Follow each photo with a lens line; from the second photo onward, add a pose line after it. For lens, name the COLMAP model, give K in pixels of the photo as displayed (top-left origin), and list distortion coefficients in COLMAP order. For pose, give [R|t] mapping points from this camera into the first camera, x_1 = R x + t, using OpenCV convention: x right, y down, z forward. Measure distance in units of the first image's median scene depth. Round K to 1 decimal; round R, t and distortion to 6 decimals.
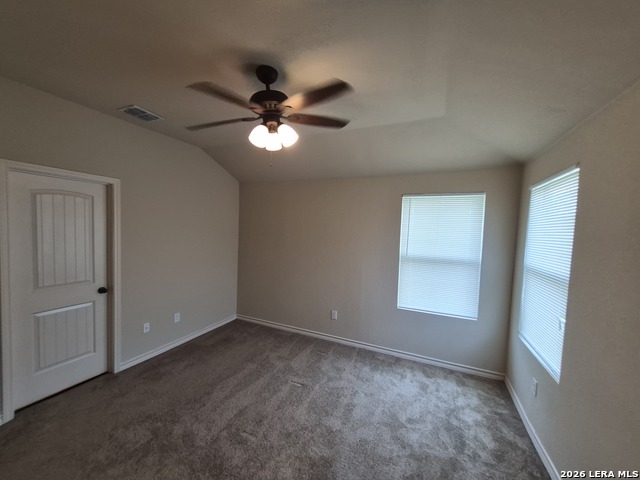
lens RADIAL K [[251.2, 0, 315.1], [0, 251.2, 241.7], [0, 0, 1]] dist [0.007362, -0.000184]
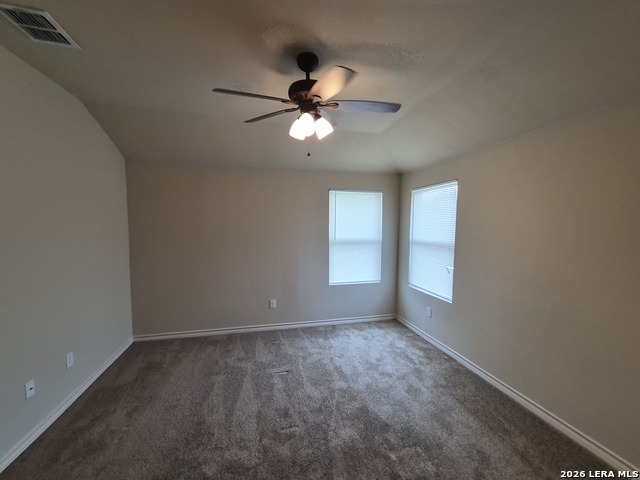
lens RADIAL K [[251.2, 0, 315.1], [0, 251.2, 241.7], [0, 0, 1]] dist [0.007362, -0.000184]
pose [[0.789718, -0.071617, 0.609275, -0.518197], [0.049906, 0.997371, 0.052549, -0.007405], [-0.611437, -0.011093, 0.791216, 0.117380]]
